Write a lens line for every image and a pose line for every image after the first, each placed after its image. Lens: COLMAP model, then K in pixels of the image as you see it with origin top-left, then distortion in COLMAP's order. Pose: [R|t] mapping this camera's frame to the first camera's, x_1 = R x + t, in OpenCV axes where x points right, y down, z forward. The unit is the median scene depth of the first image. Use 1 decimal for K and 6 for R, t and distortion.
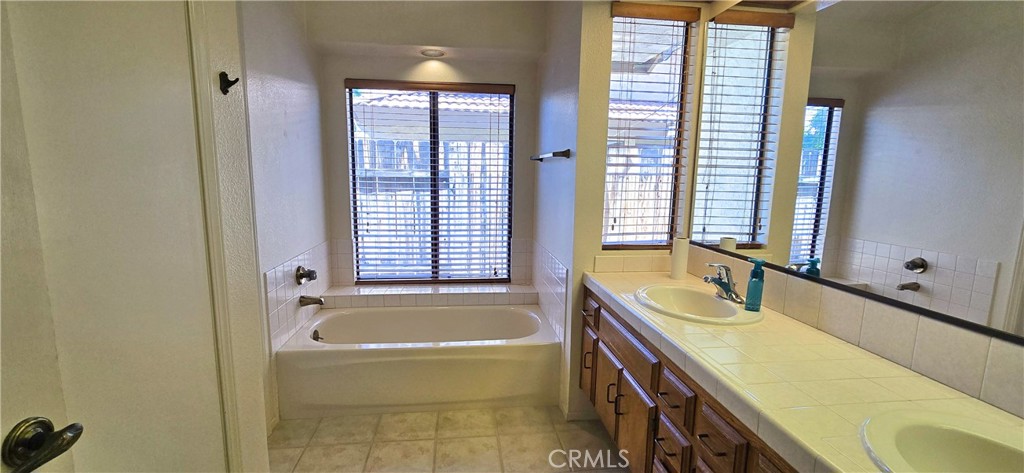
lens RADIAL K [[441.6, 0, 512.1], [0, 441.6, 239.9], [0, 0, 1]] dist [-0.002255, -0.000259]
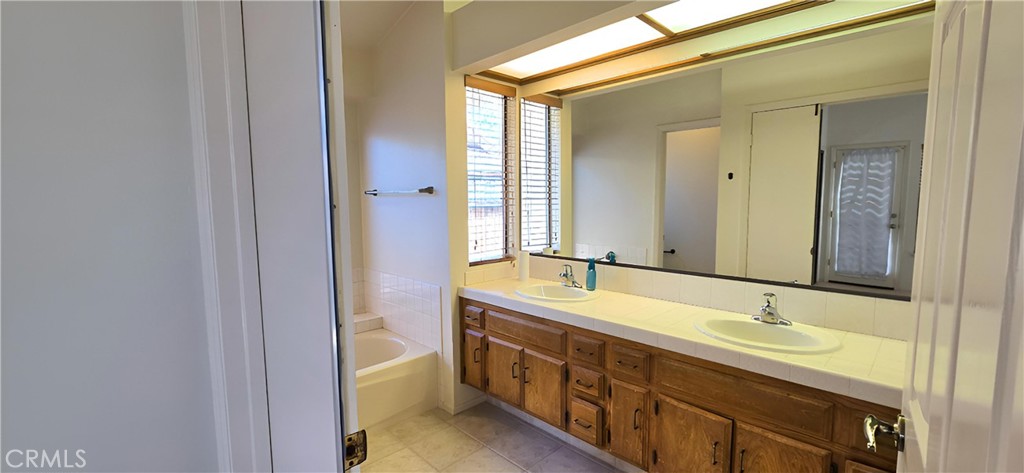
lens RADIAL K [[419.5, 0, 513.8], [0, 419.5, 241.1], [0, 0, 1]] dist [-0.003563, -0.000272]
pose [[0.798662, -0.078991, 0.596574, -0.398581], [0.114943, 0.993120, -0.022382, -0.008180], [-0.590701, 0.086447, 0.802246, -0.031313]]
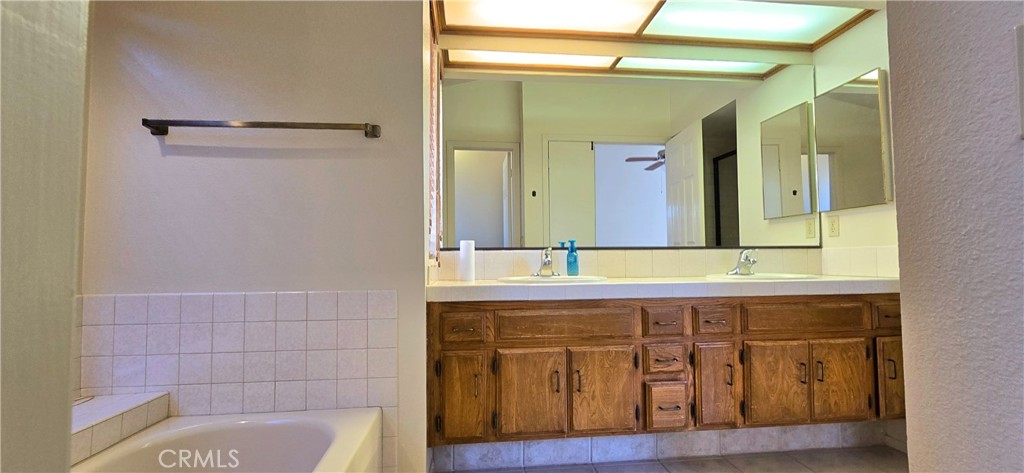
lens RADIAL K [[441.6, 0, 512.1], [0, 441.6, 239.9], [0, 0, 1]] dist [-0.002255, -0.000259]
pose [[0.024592, 0.031948, 0.999187, -0.610362], [0.166405, 0.985415, -0.035603, 0.045708], [-0.985751, 0.167145, 0.018917, 0.824835]]
